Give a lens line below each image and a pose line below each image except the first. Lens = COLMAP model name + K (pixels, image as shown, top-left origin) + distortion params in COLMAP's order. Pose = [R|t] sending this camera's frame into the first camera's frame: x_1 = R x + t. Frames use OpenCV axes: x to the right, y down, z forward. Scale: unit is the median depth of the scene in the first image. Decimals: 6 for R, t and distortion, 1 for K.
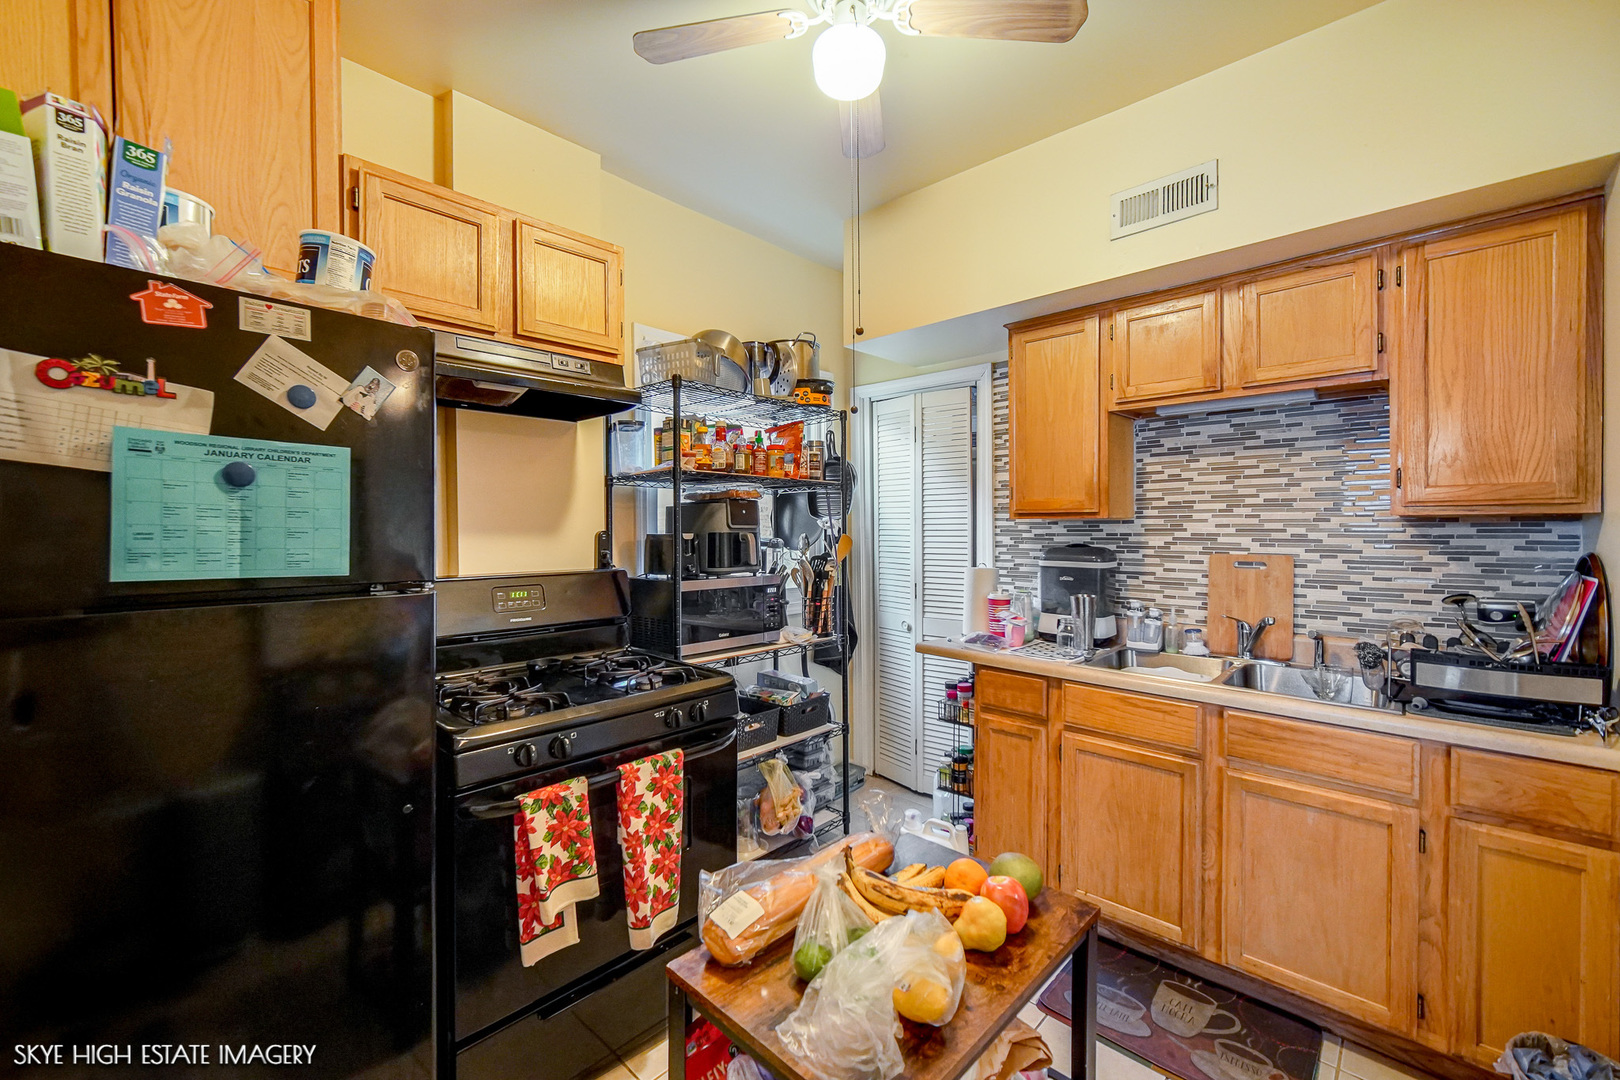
lens RADIAL K [[653.8, 0, 809.2], [0, 653.8, 533.6], [0, 0, 1]] dist [-0.002034, -0.000178]
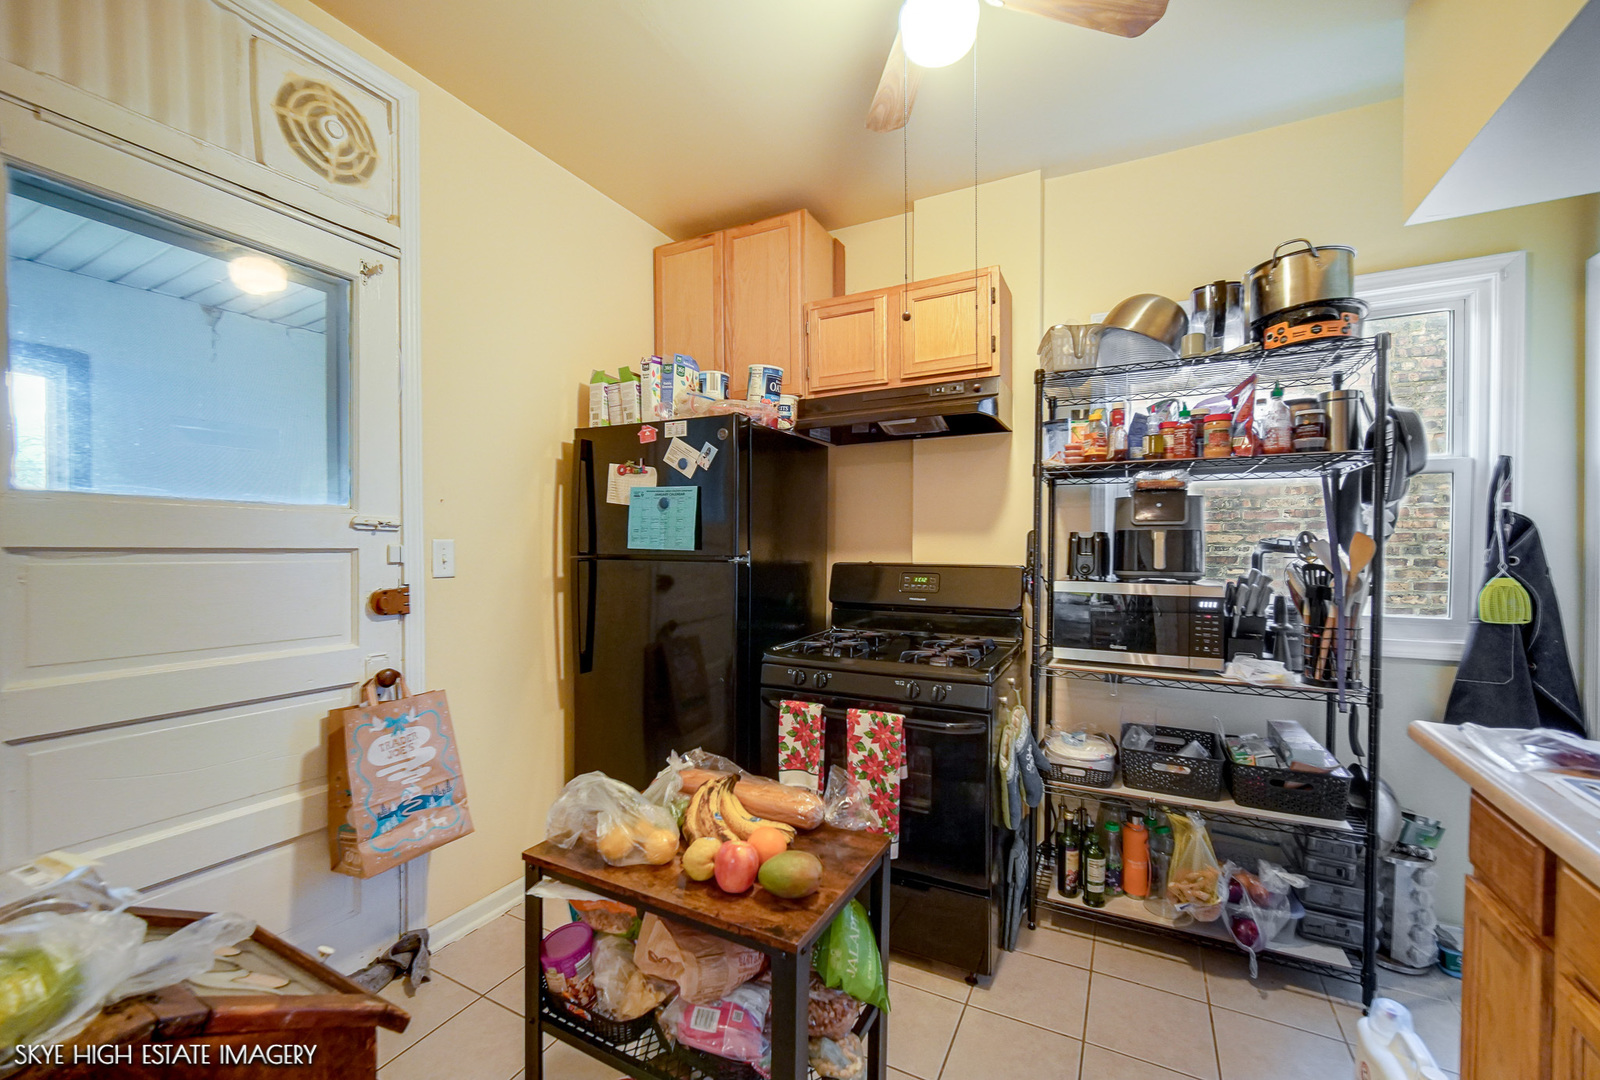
lens RADIAL K [[651.8, 0, 799.5], [0, 651.8, 547.1], [0, 0, 1]] dist [0.002734, 0.000109]
pose [[0.281725, 0.015054, -0.959377, 1.015937], [-0.004911, 0.999886, 0.014248, 0.018703], [0.959483, 0.000697, 0.281767, 0.594169]]
